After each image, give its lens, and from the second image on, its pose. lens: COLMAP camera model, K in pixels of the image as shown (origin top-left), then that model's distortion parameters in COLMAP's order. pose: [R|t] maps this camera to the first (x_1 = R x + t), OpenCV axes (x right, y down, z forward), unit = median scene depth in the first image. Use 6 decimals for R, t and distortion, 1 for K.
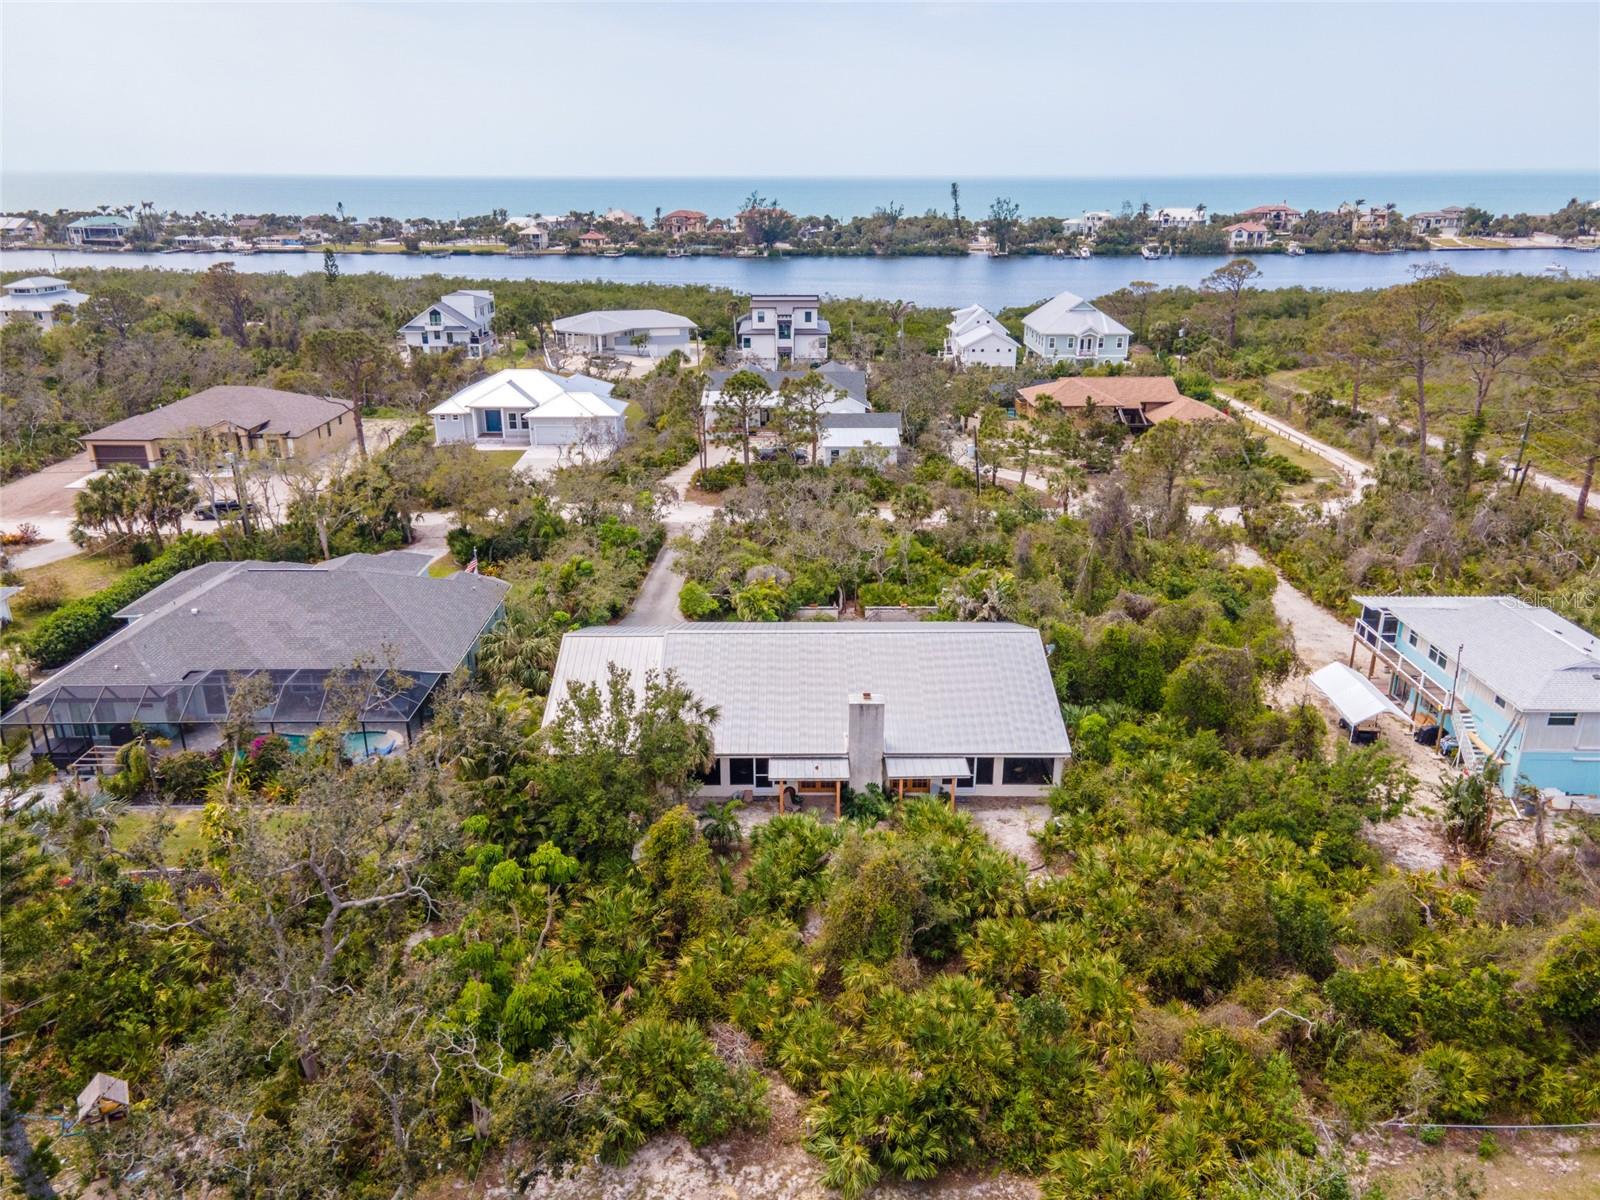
lens RADIAL K [[1161.1, 0, 800.0], [0, 1161.1, 600.0], [0, 0, 1]] dist [0.002709, 0.079282]
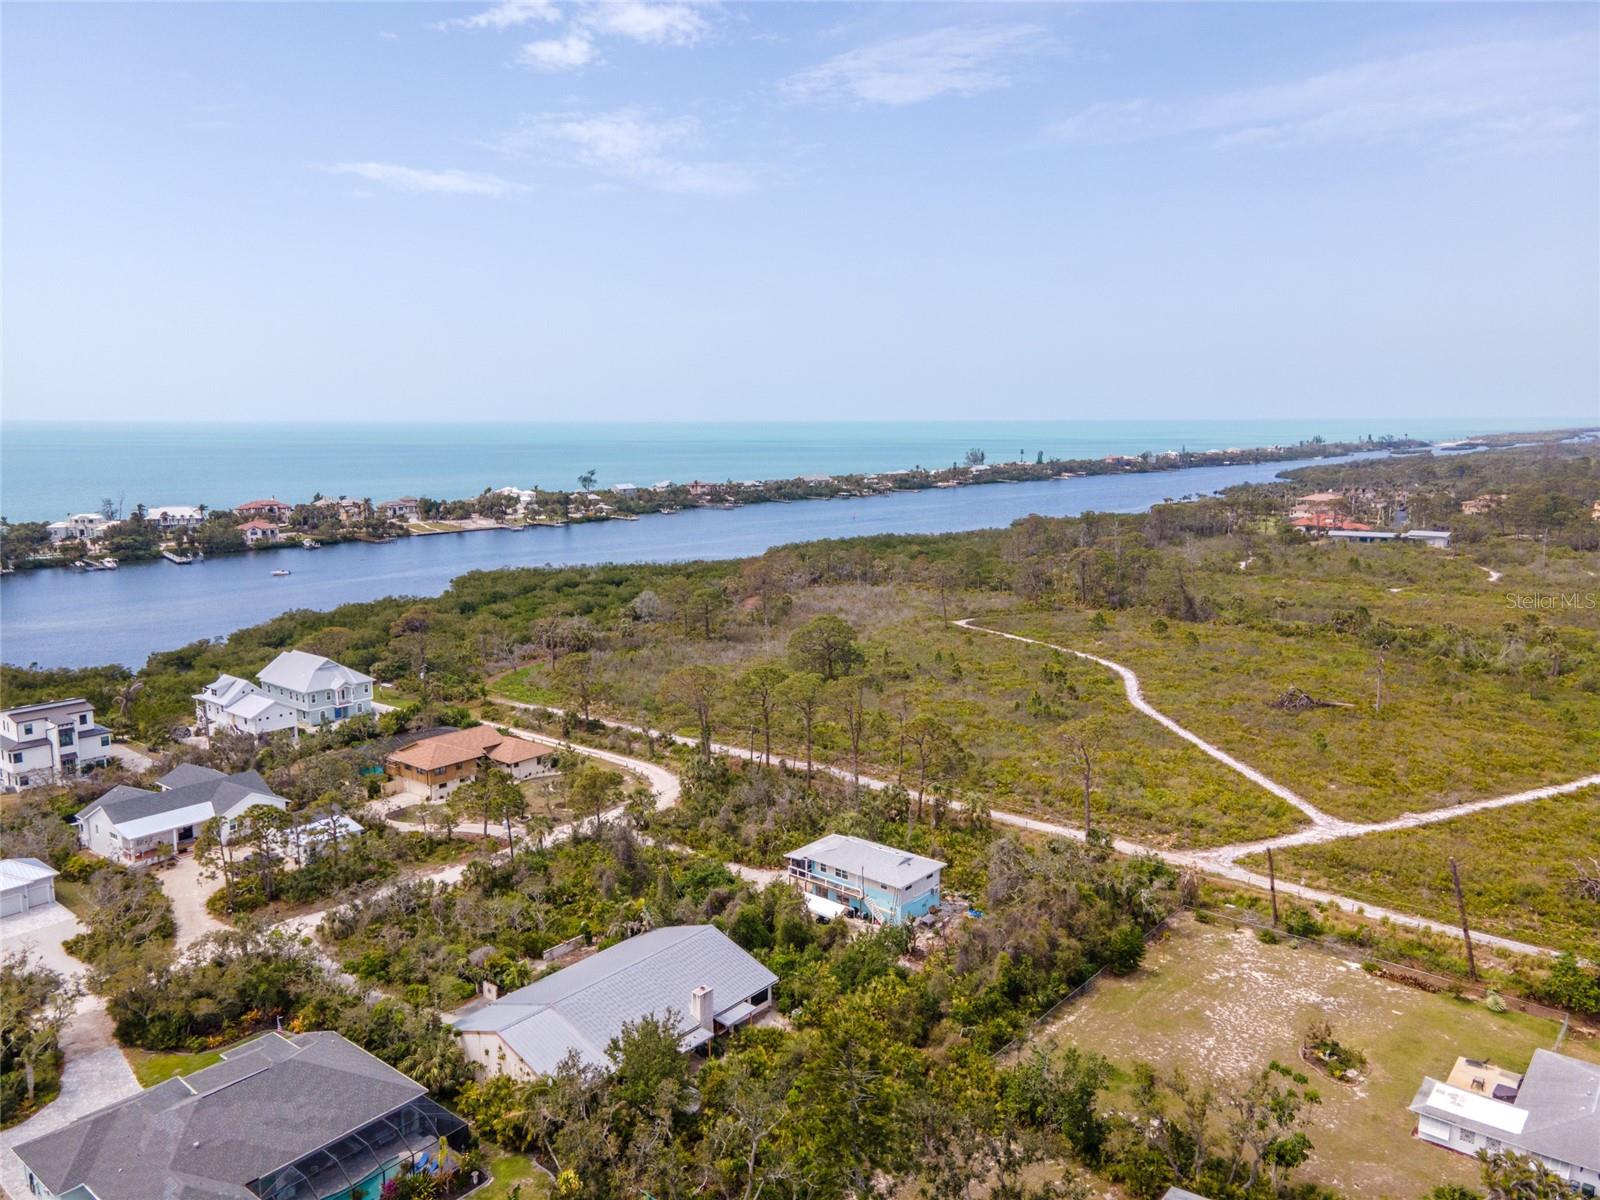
lens RADIAL K [[1161.1, 0, 800.0], [0, 1161.1, 600.0], [0, 0, 1]] dist [0.002709, 0.079282]
pose [[0.642339, -0.114550, 0.757812, -0.316256], [0.263657, 0.961445, -0.078152, -0.086818], [-0.719642, 0.250002, 0.647776, -0.127399]]
